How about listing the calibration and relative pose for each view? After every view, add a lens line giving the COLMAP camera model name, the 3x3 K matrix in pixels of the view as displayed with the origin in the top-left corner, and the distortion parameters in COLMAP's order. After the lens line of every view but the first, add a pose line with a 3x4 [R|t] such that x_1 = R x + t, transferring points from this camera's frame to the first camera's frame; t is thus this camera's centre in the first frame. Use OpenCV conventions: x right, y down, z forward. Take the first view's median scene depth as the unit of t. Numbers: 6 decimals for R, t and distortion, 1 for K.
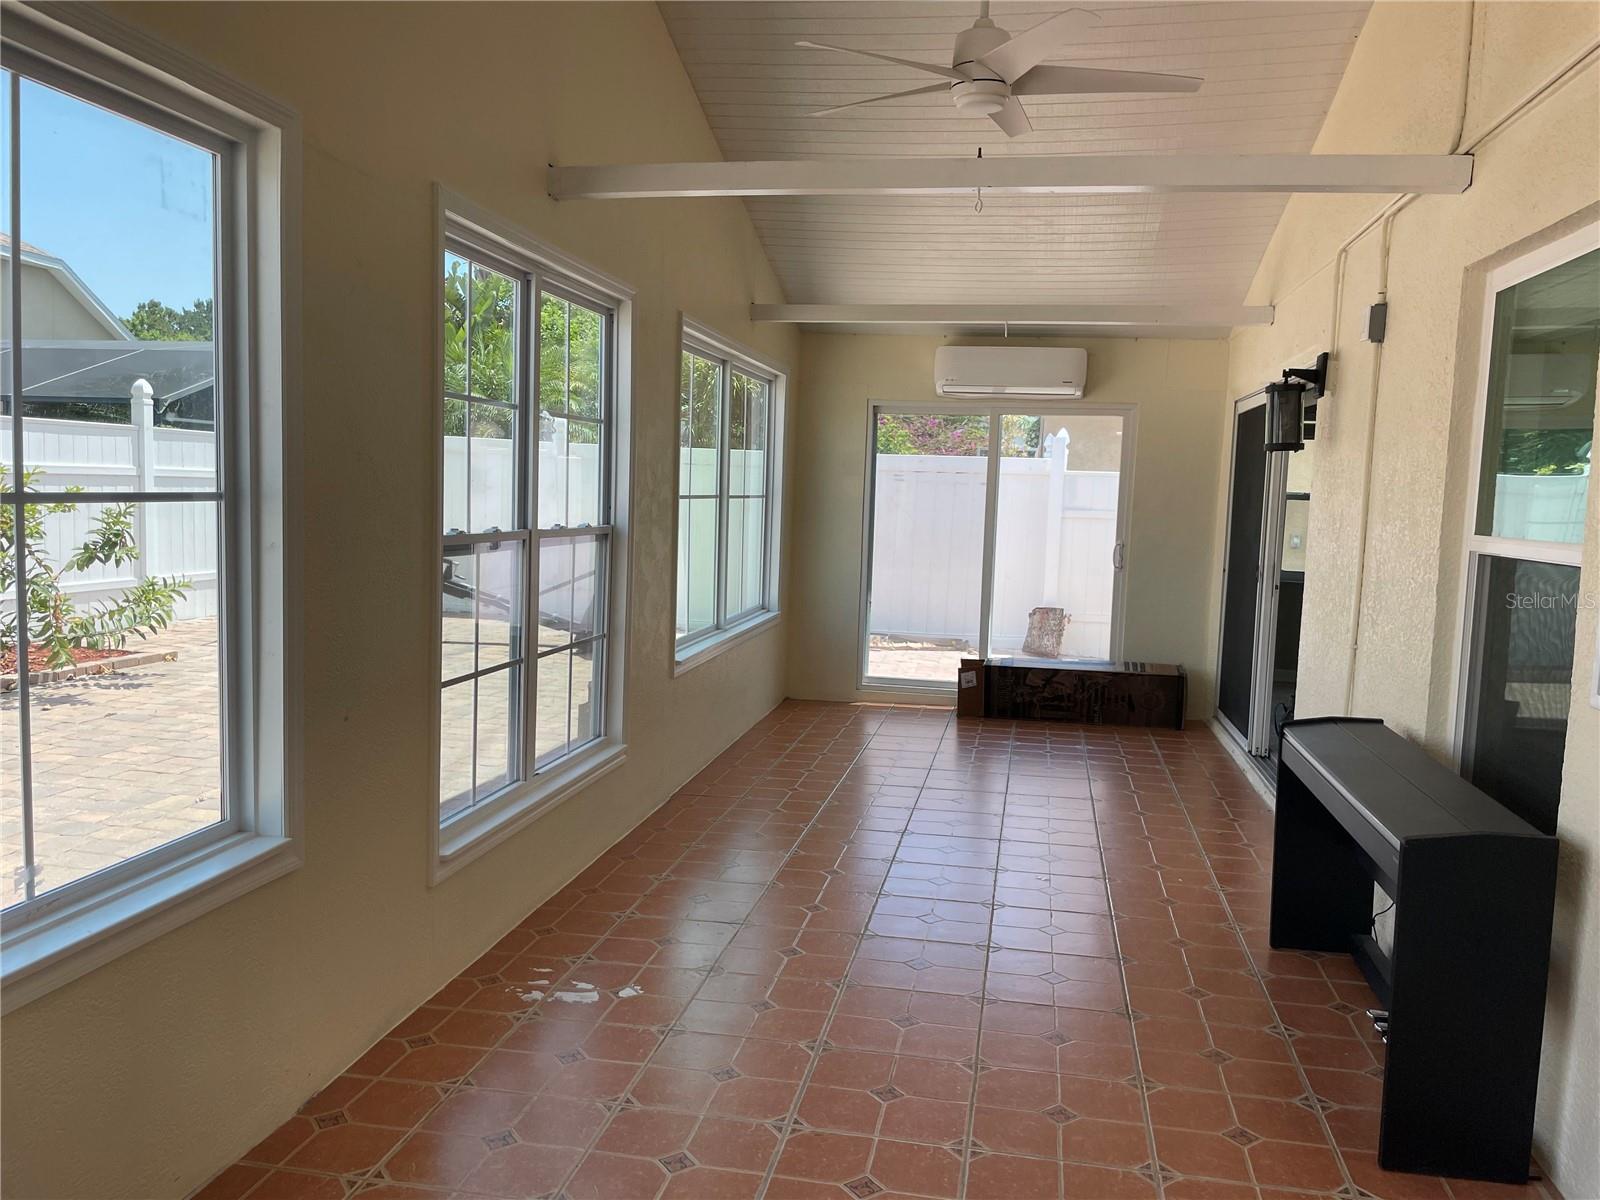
lens RADIAL K [[1214.8, 0, 806.1], [0, 1214.8, 609.7], [0, 0, 1]] dist [0.045778, -0.048603]
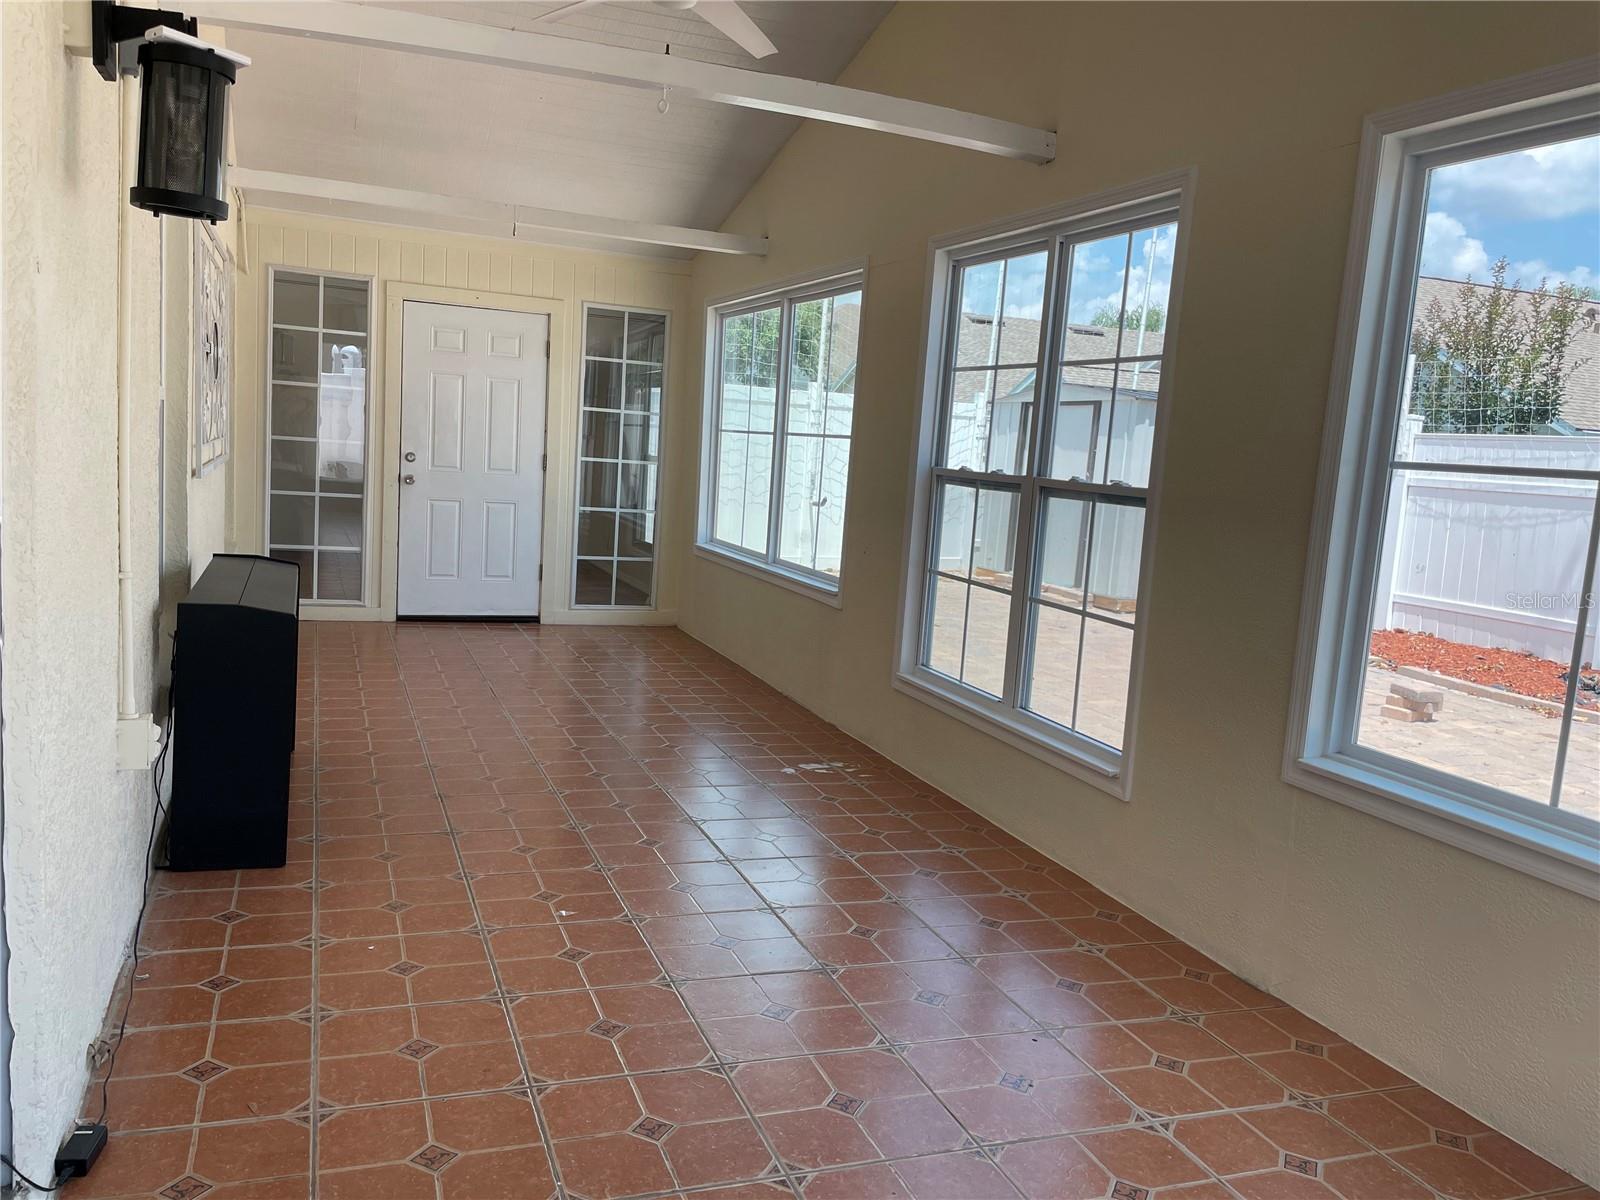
lens RADIAL K [[1214.8, 0, 804.5], [0, 1214.8, 590.3], [0, 0, 1]] dist [0.045778, -0.048603]
pose [[-0.848509, -0.017480, -0.528892, 0.599001], [-0.133396, 0.974244, 0.181810, -0.164416], [0.512092, 0.224820, -0.828986, 2.093458]]
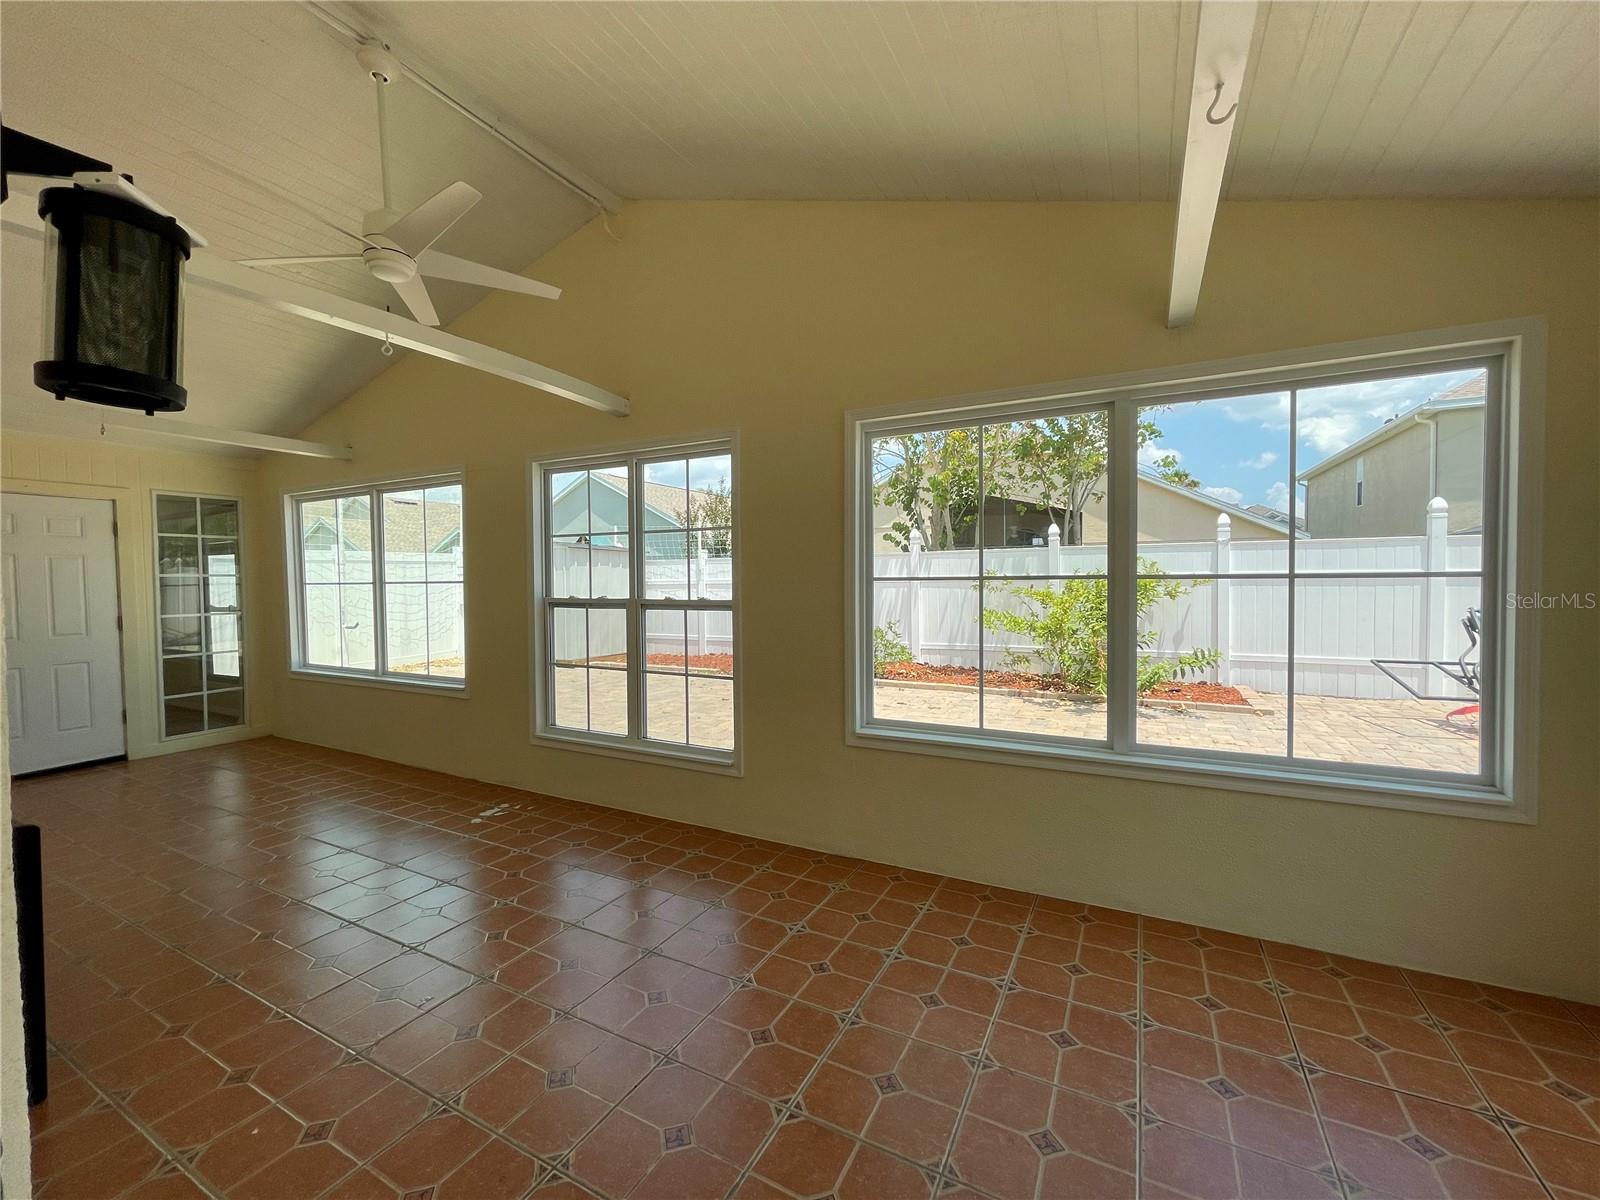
lens RADIAL K [[647.8, 0, 802.4], [0, 647.8, 592.9], [0, 0, 1]] dist [-0.002521, 0.000302]
pose [[-0.302816, -0.001321, -0.953048, 0.712730], [-0.081209, 0.996398, 0.024422, -0.141653], [0.949583, 0.084792, -0.301832, 1.754935]]
